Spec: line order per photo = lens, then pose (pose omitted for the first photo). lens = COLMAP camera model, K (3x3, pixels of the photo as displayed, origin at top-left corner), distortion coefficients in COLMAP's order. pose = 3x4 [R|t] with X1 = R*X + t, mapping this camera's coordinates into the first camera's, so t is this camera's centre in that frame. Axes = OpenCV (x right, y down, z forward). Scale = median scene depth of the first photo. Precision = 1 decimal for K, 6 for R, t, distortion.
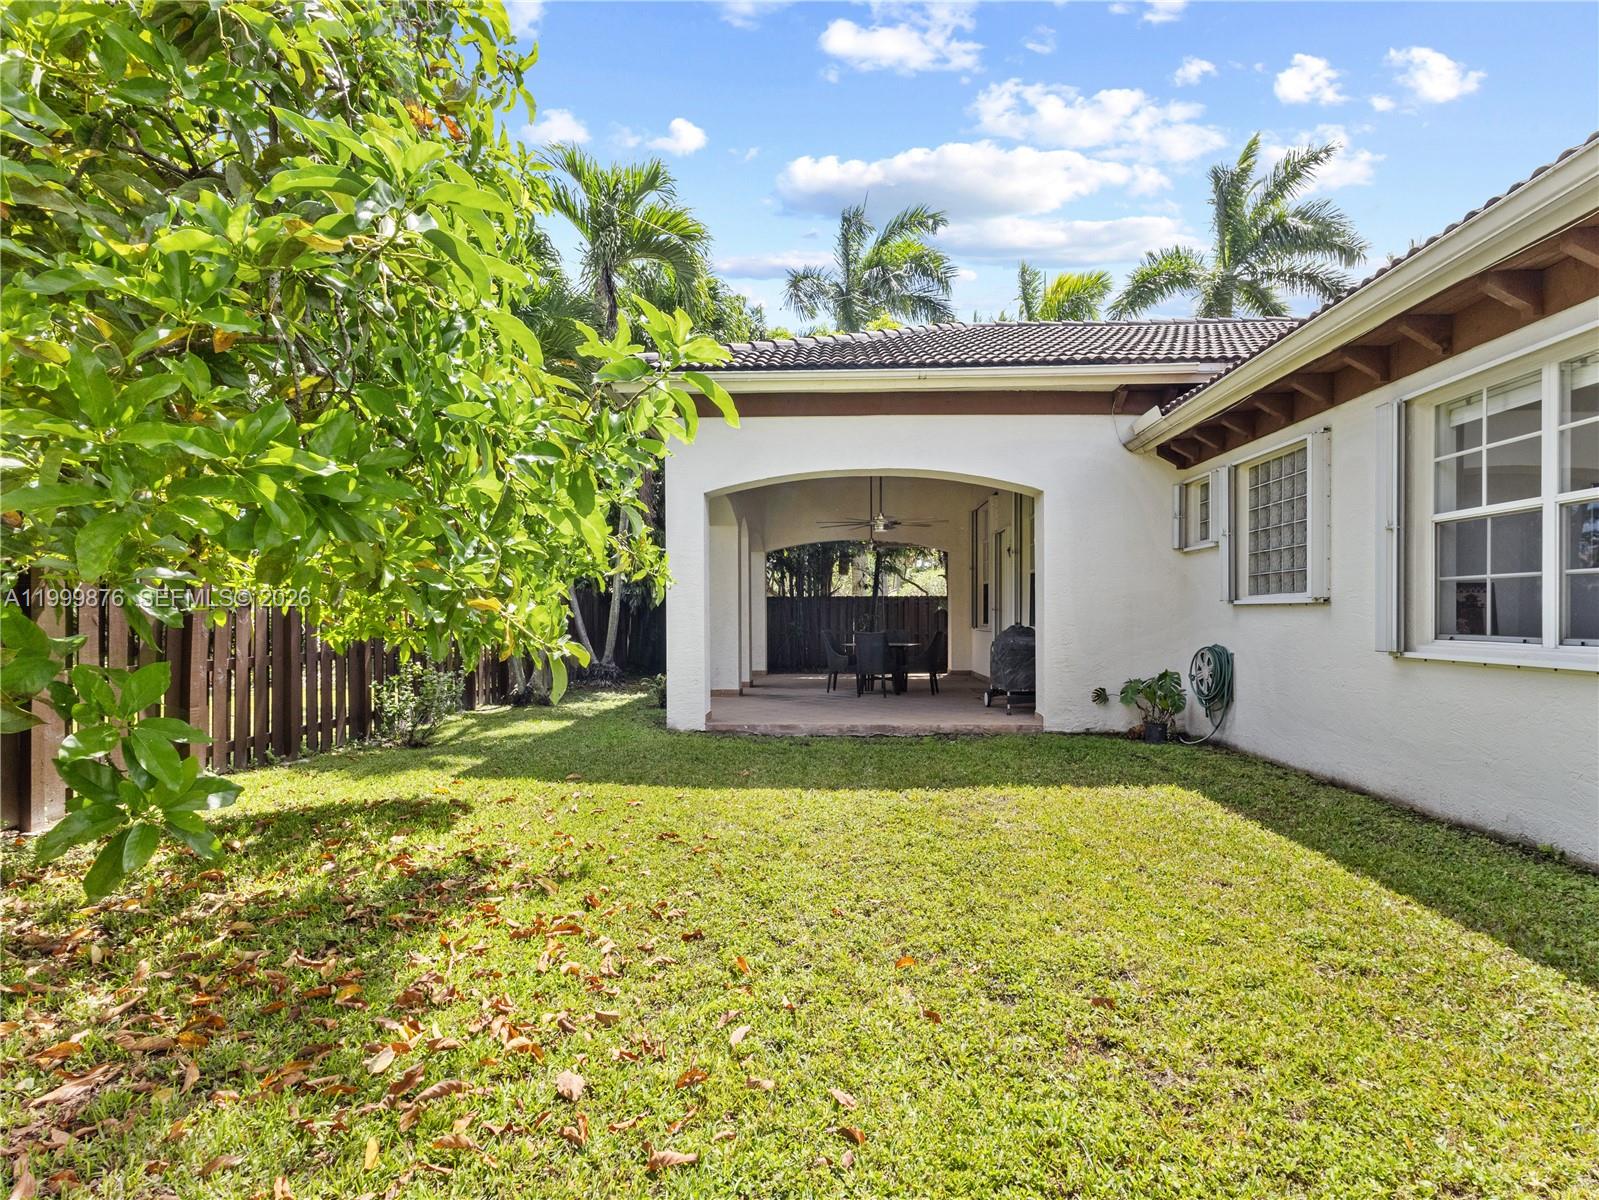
lens RADIAL K [[846.0, 0, 803.6], [0, 846.0, 613.5], [0, 0, 1]] dist [0.002234, 0.001305]
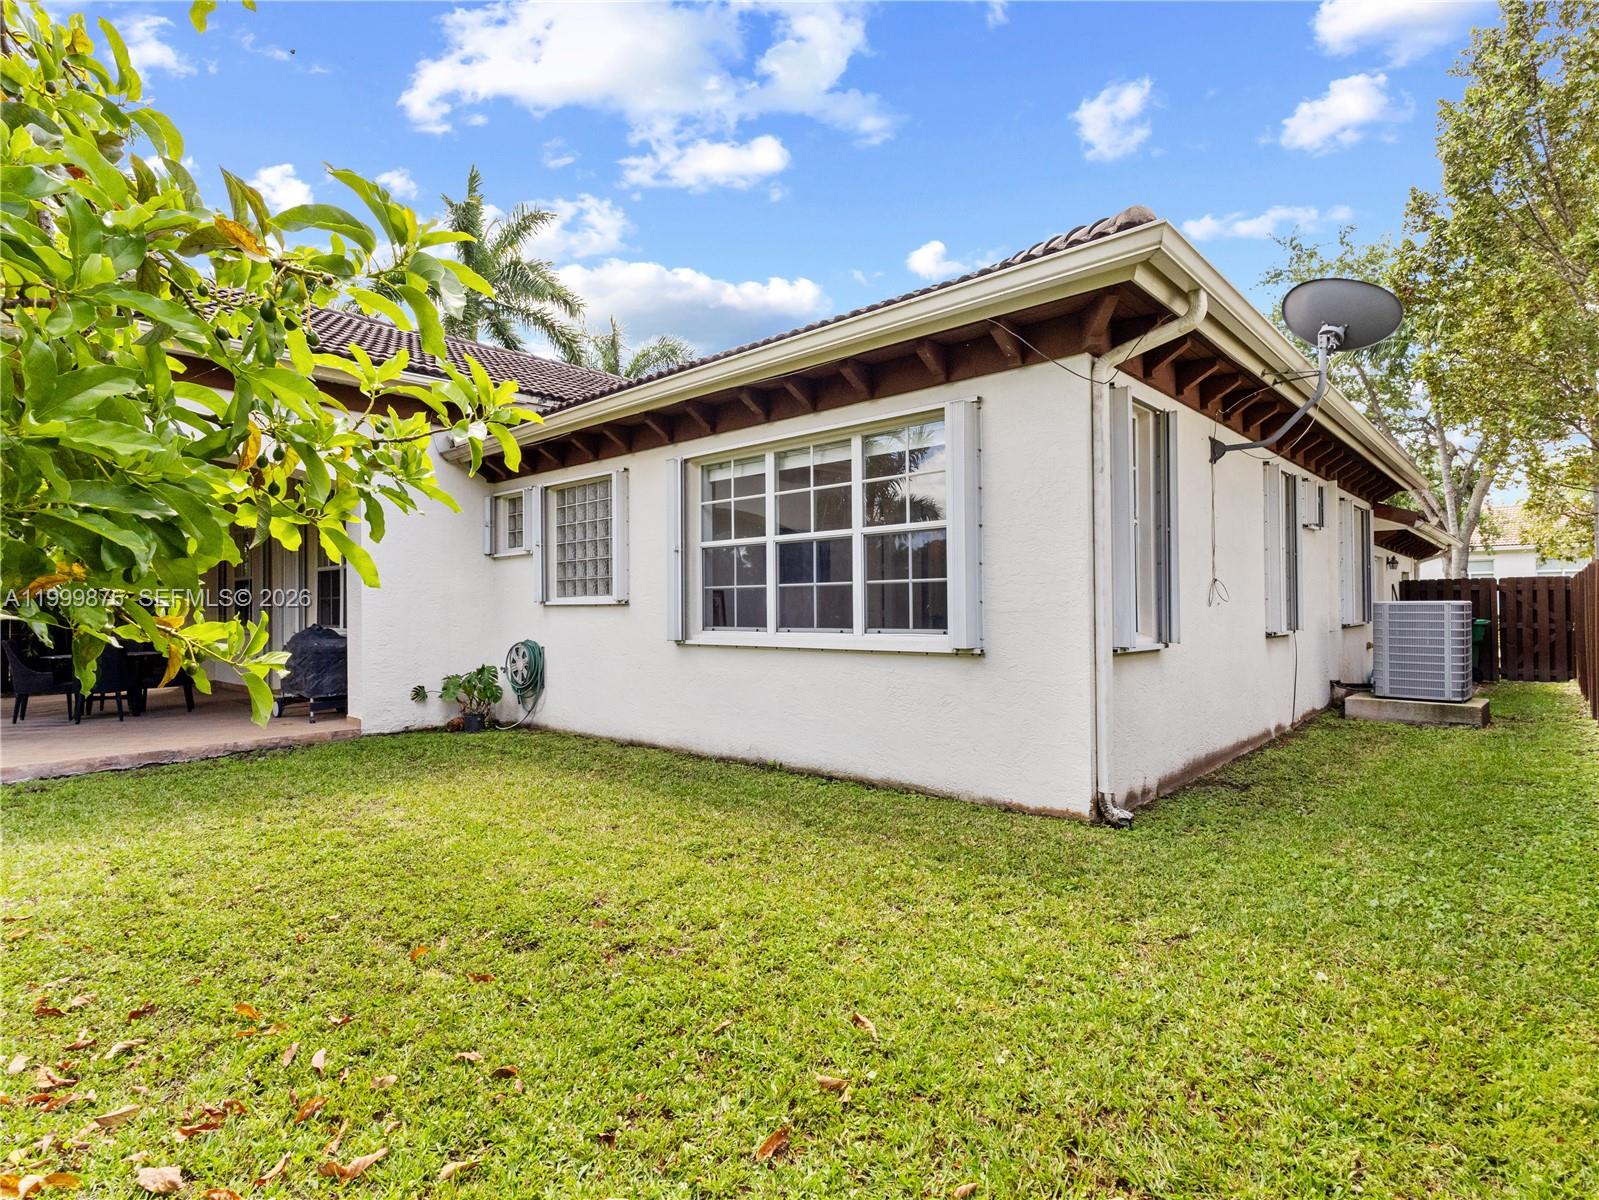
lens RADIAL K [[837.3, 0, 799.5], [0, 837.3, 600.0], [0, 0, 1]] dist [0.011049, 0.000207]
pose [[0.640690, 0.001335, 0.767798, -0.181186], [0.008519, 0.999925, -0.008847, -0.005222], [-0.767752, 0.012209, 0.640631, -0.017147]]
